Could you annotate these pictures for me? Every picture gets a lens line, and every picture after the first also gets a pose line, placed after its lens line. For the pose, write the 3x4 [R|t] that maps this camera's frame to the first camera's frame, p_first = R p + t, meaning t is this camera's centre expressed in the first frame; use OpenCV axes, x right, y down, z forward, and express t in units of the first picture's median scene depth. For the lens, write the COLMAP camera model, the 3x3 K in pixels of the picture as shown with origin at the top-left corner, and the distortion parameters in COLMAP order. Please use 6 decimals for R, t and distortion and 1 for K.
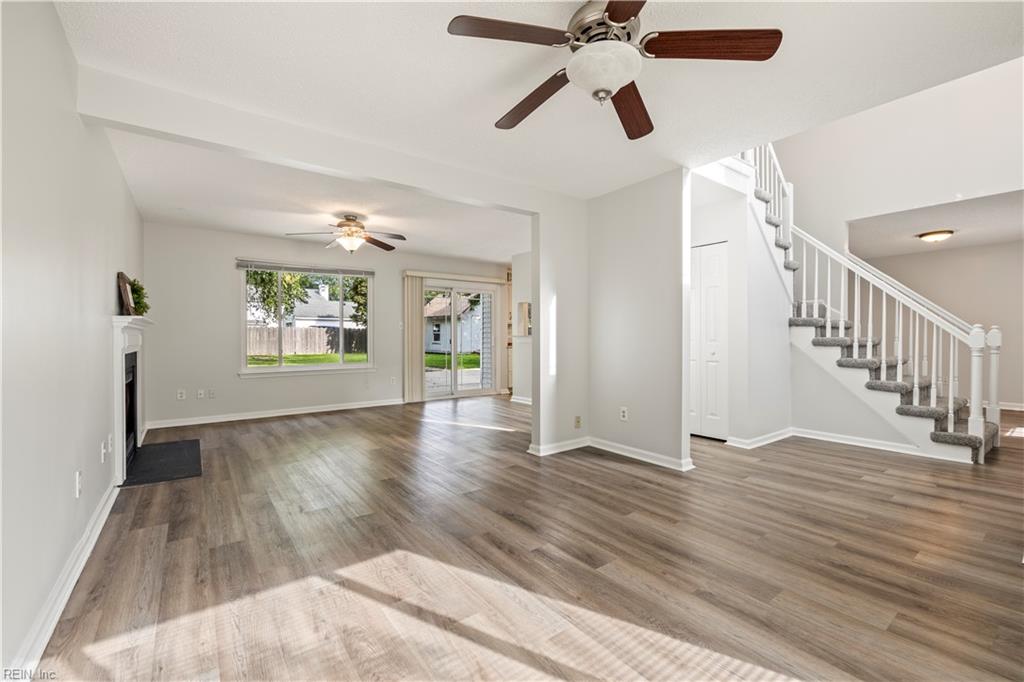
lens RADIAL K [[434.2, 0, 494.2], [0, 434.2, 338.8], [0, 0, 1]] dist [-0.002603, 0.000082]
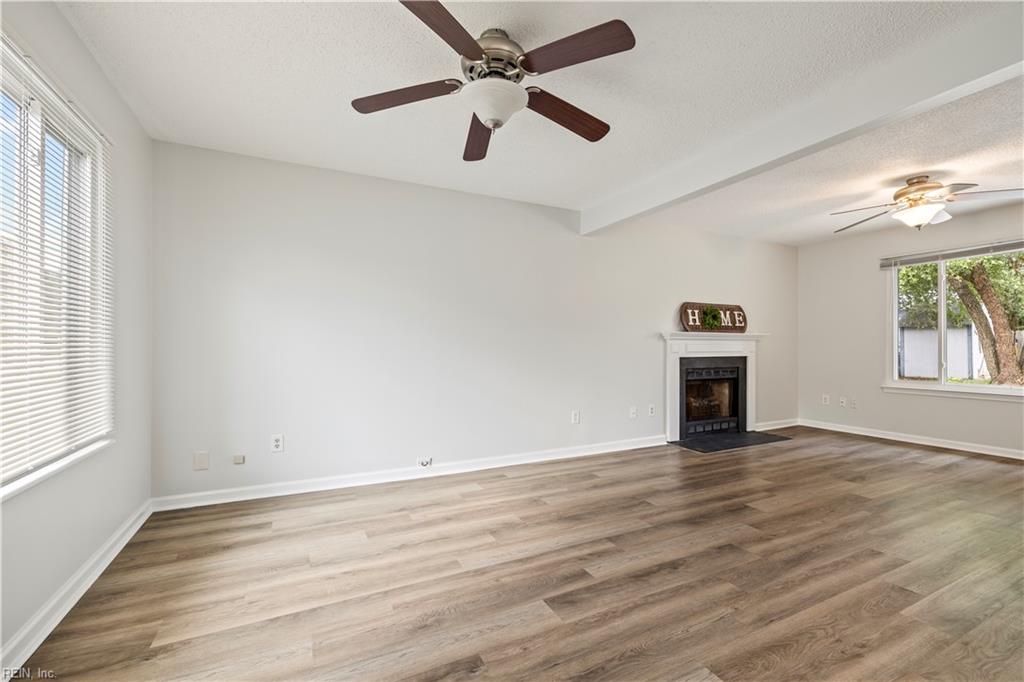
lens RADIAL K [[434.2, 0, 510.1], [0, 434.2, 340.9], [0, 0, 1]] dist [-0.002603, 0.000082]
pose [[-0.164947, -0.007440, -0.986274, 0.746178], [-0.008126, 0.999948, -0.006184, -0.003630], [0.986269, 0.006994, -0.164999, 0.703419]]
